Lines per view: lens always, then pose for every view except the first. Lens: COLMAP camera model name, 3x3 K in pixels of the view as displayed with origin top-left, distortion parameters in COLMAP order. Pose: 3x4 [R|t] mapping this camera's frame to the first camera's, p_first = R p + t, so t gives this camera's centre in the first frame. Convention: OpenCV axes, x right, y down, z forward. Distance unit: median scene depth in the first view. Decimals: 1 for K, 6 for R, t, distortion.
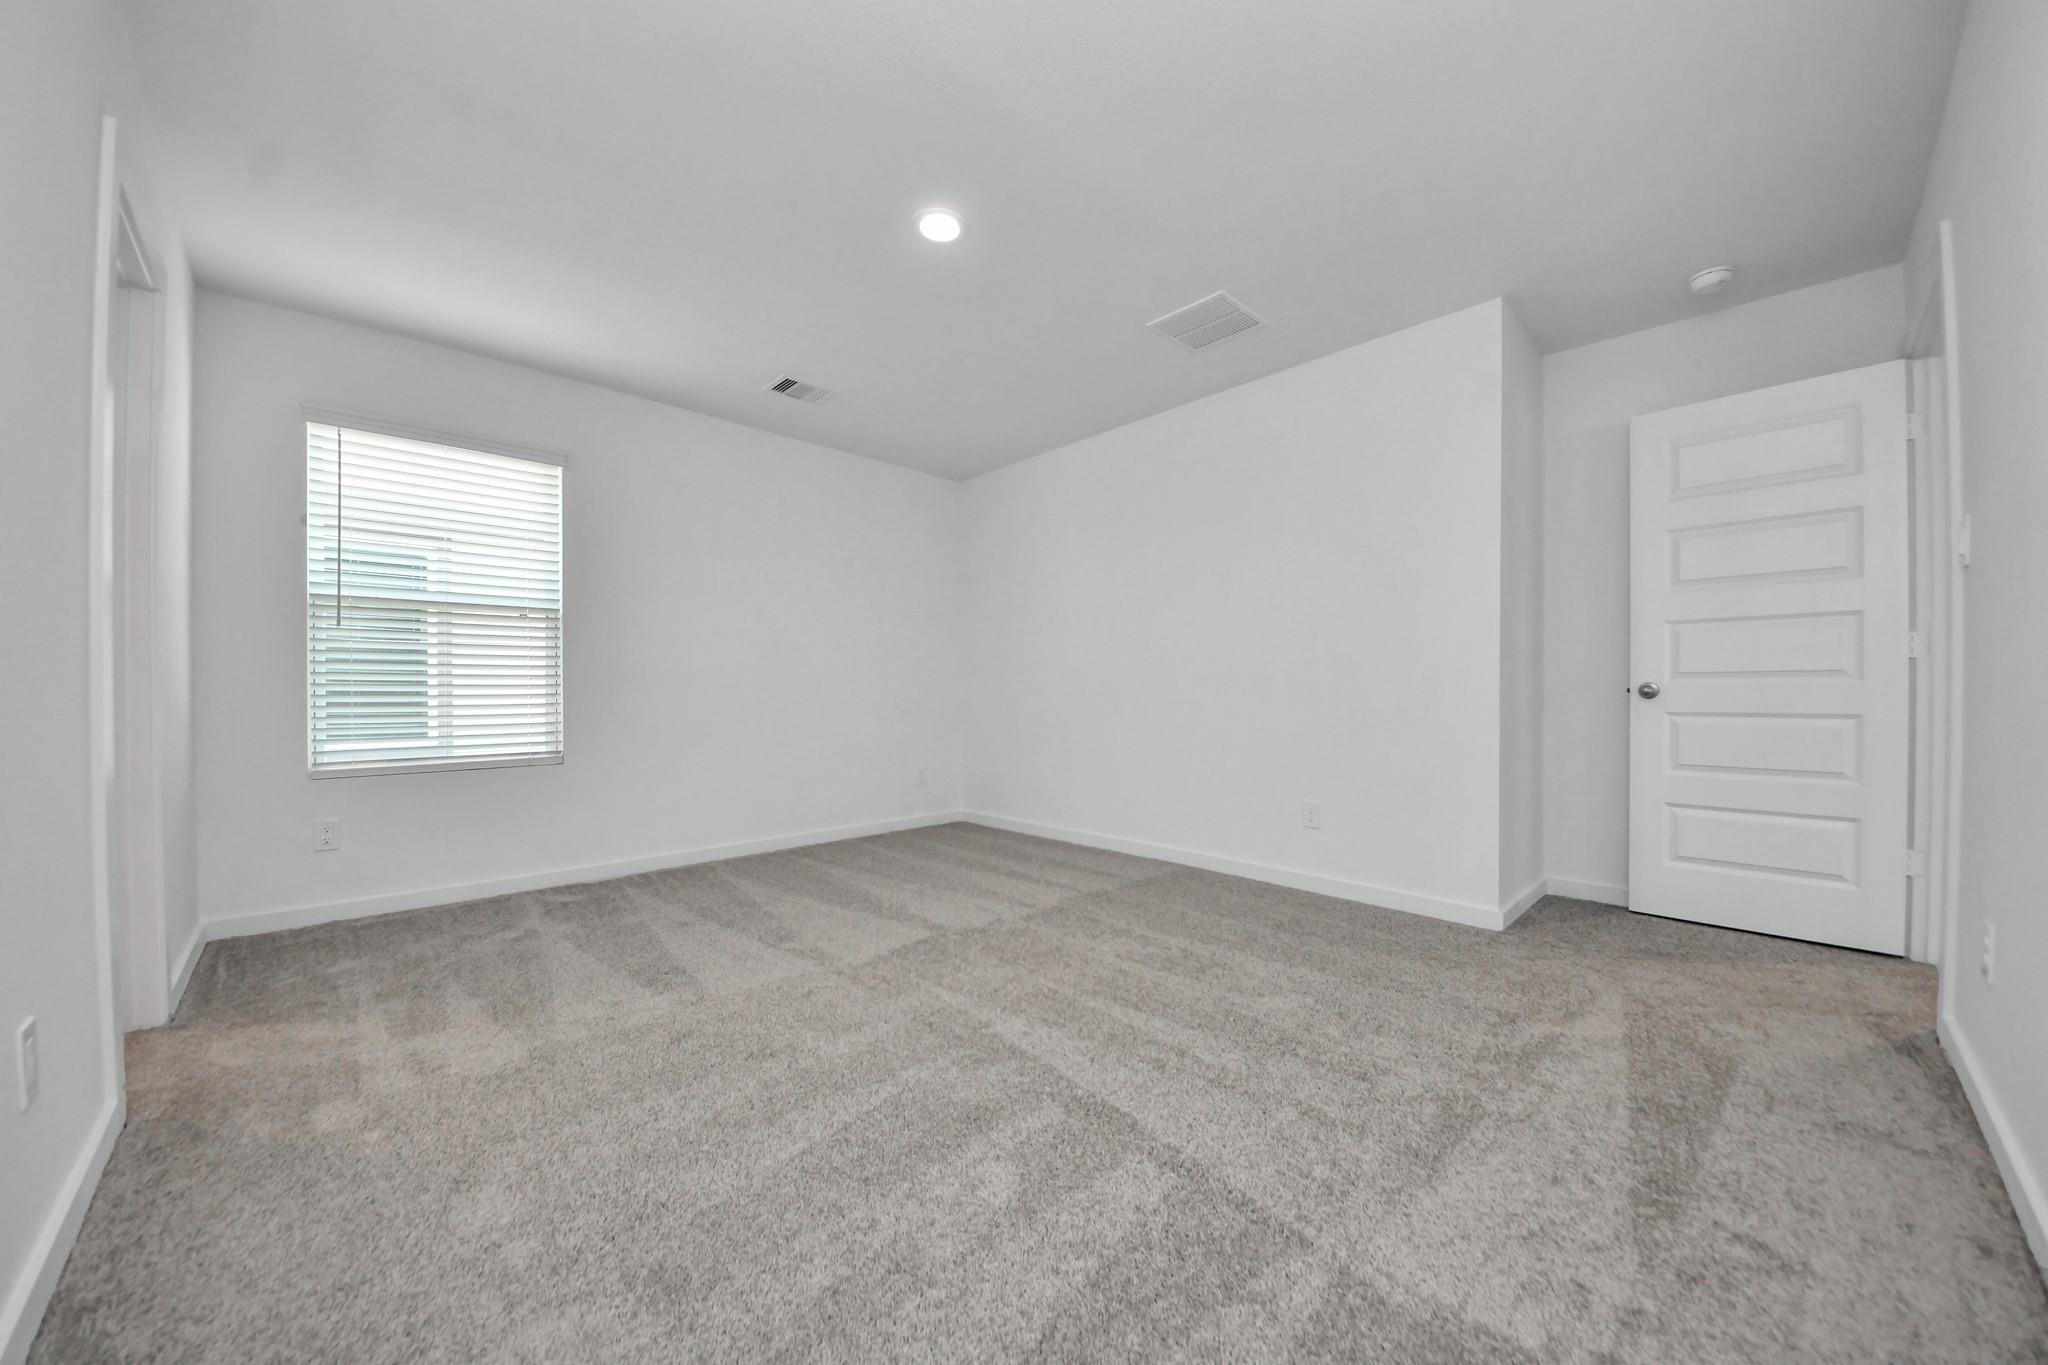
lens RADIAL K [[737.6, 0, 1027.0], [0, 737.6, 691.9], [0, 0, 1]] dist [0.000982, 0.000007]
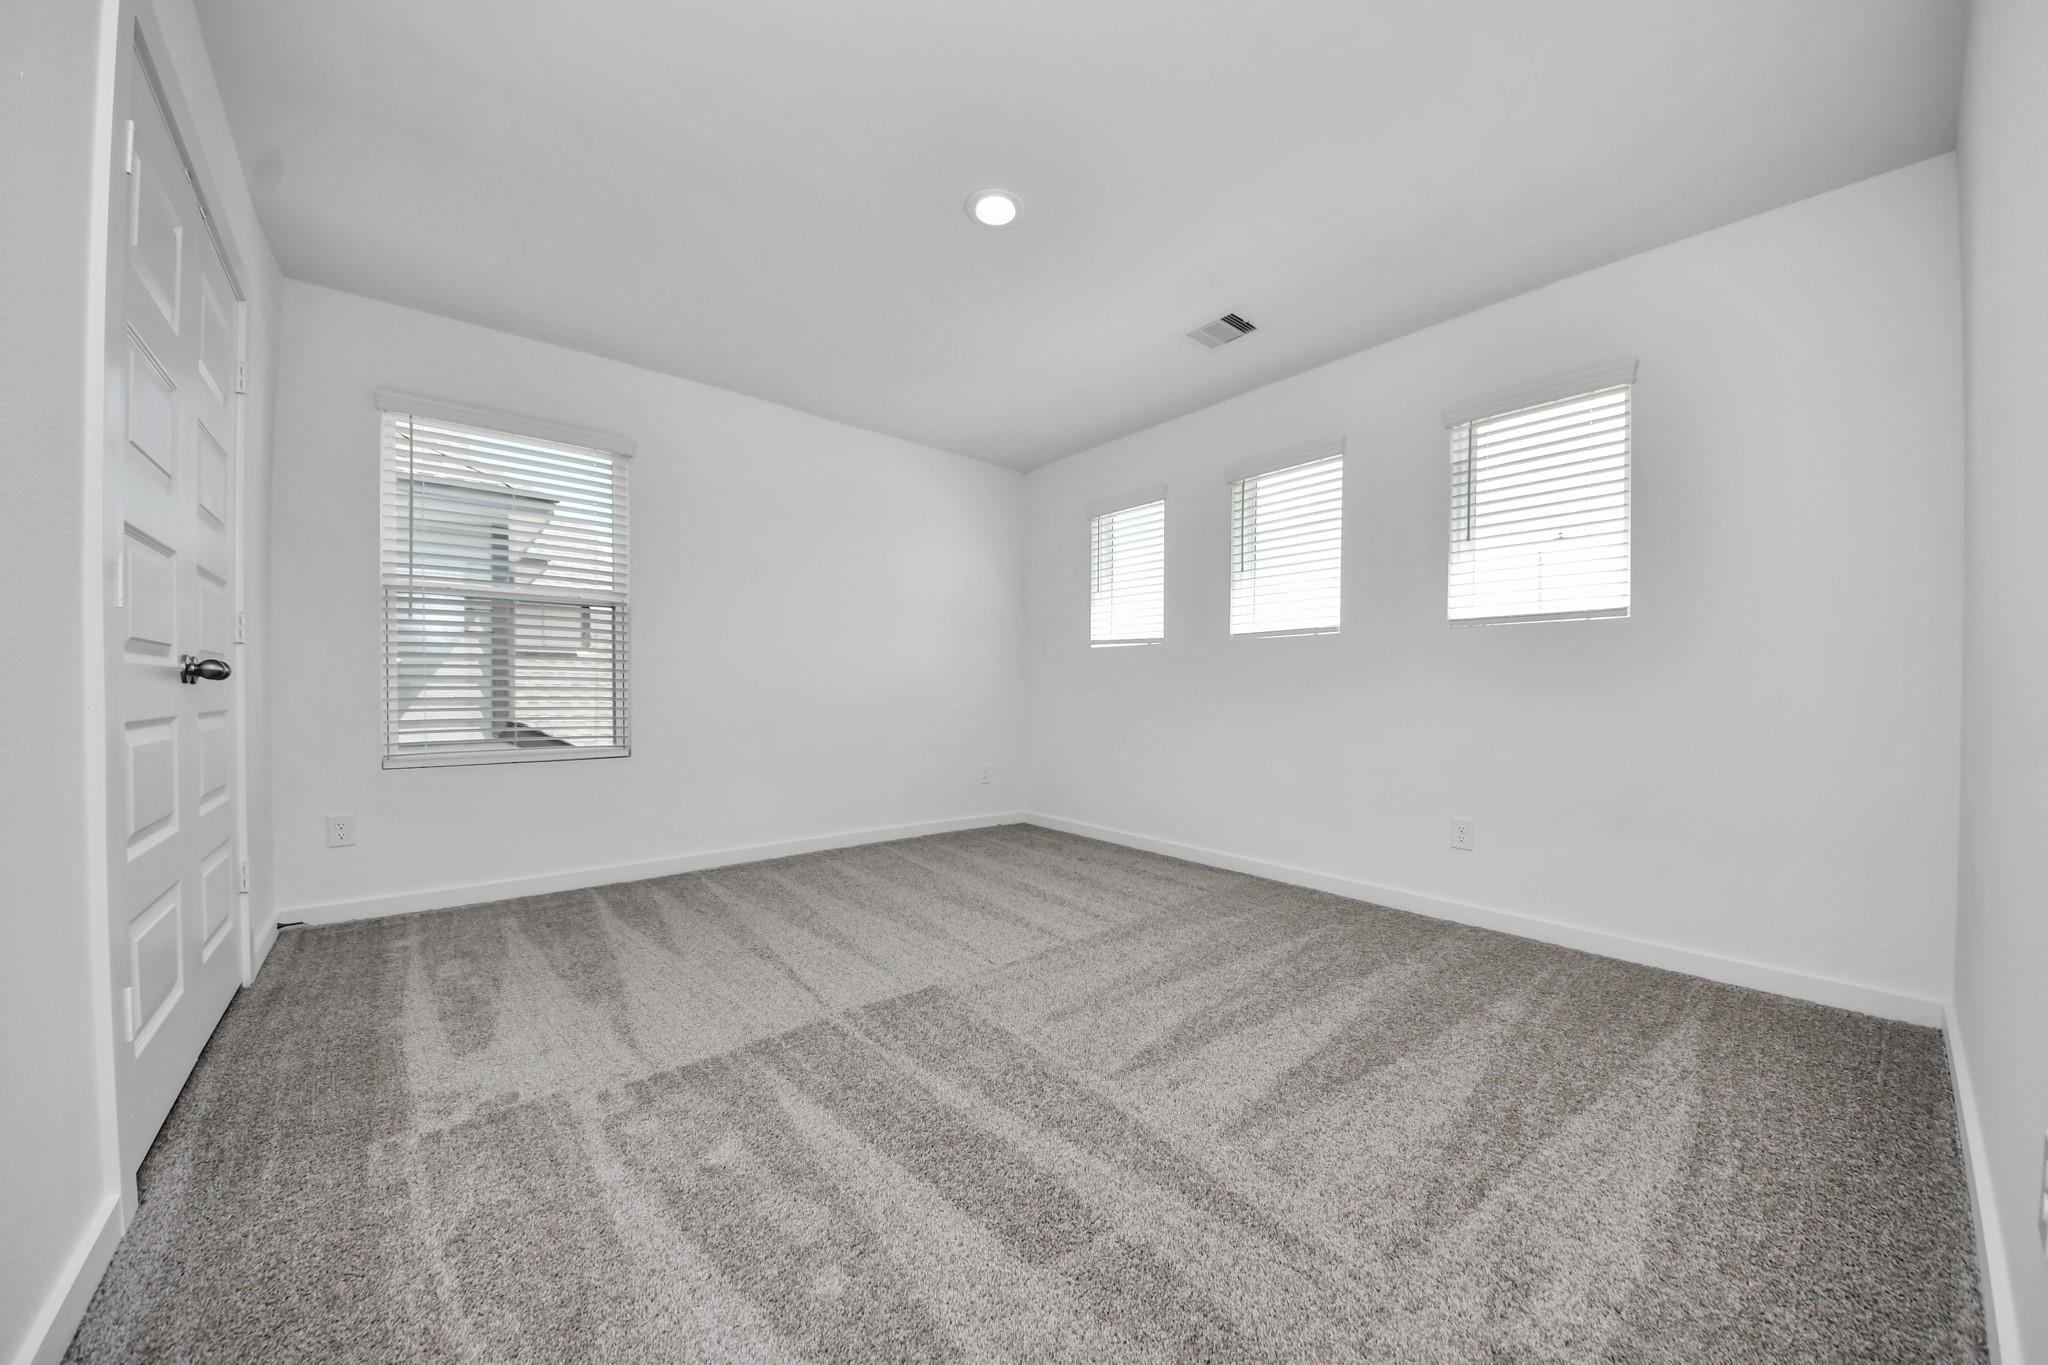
lens RADIAL K [[737.6, 0, 1019.8], [0, 737.6, 696.1], [0, 0, 1]] dist [0.000982, 0.000007]
pose [[0.998107, 0.018089, -0.058786, -0.075130], [-0.017409, 0.999776, 0.012061, 0.001281], [0.058991, -0.011014, 0.998198, 0.079800]]
